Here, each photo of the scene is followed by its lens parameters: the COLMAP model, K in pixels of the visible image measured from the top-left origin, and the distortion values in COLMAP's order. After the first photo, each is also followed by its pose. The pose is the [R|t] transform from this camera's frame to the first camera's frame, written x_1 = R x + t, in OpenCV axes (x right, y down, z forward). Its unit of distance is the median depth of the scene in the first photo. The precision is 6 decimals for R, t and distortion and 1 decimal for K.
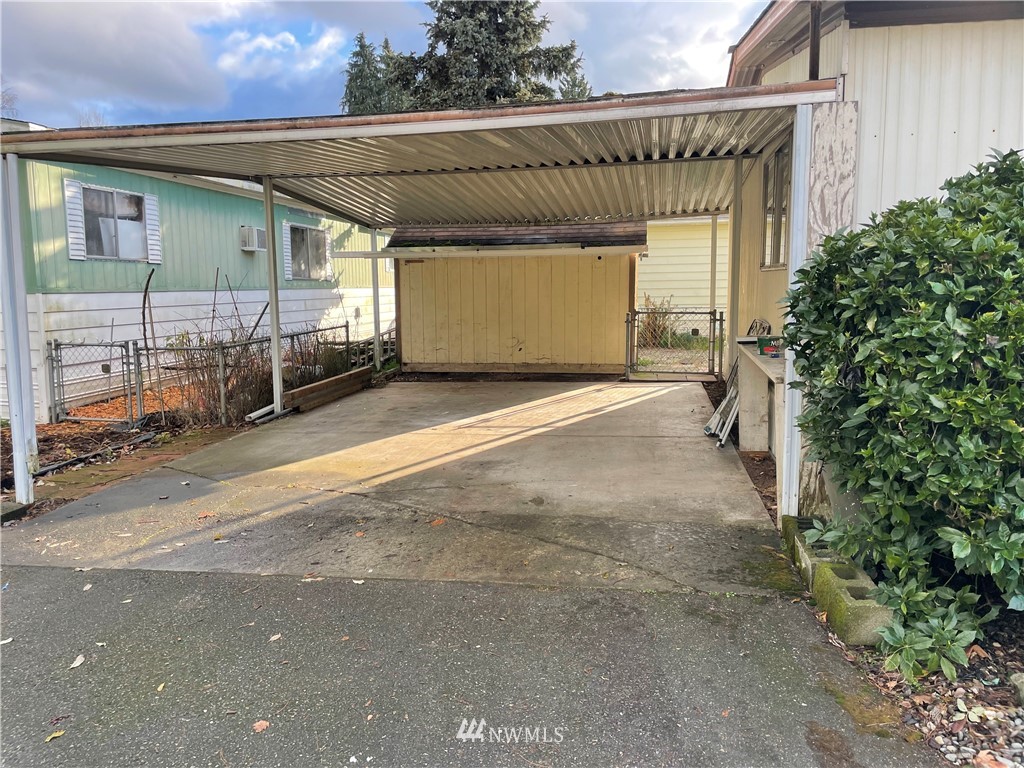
lens RADIAL K [[763.5, 0, 506.3], [0, 763.5, 378.9], [0, 0, 1]] dist [0.085372, -0.124540]
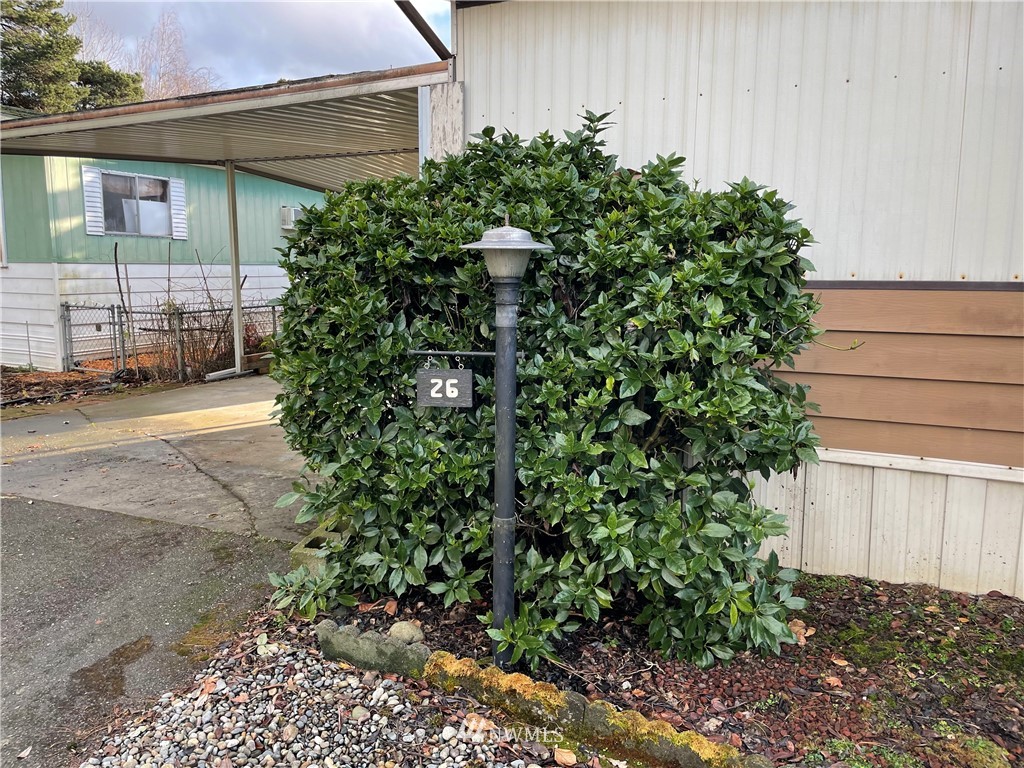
lens RADIAL K [[763.5, 0, 506.3], [0, 763.5, 378.9], [0, 0, 1]] dist [0.085372, -0.124540]
pose [[0.968569, 0.051230, -0.243412, 0.360681], [-0.045234, 0.998521, 0.030163, 0.000767], [0.244597, -0.018204, 0.969454, 0.007442]]
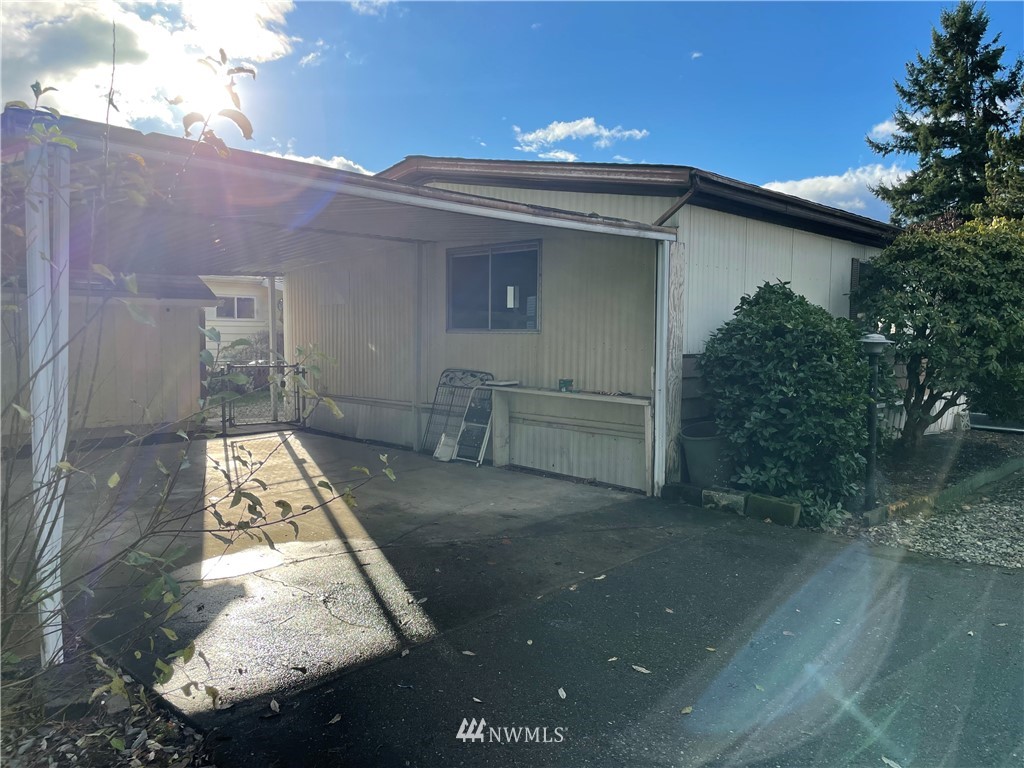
lens RADIAL K [[763.5, 0, 506.3], [0, 763.5, 378.9], [0, 0, 1]] dist [0.085372, -0.124540]
pose [[0.550112, -0.030062, 0.834550, -0.585806], [0.088222, 0.995852, -0.022281, -0.020353], [-0.830418, 0.085883, 0.550482, 0.181878]]
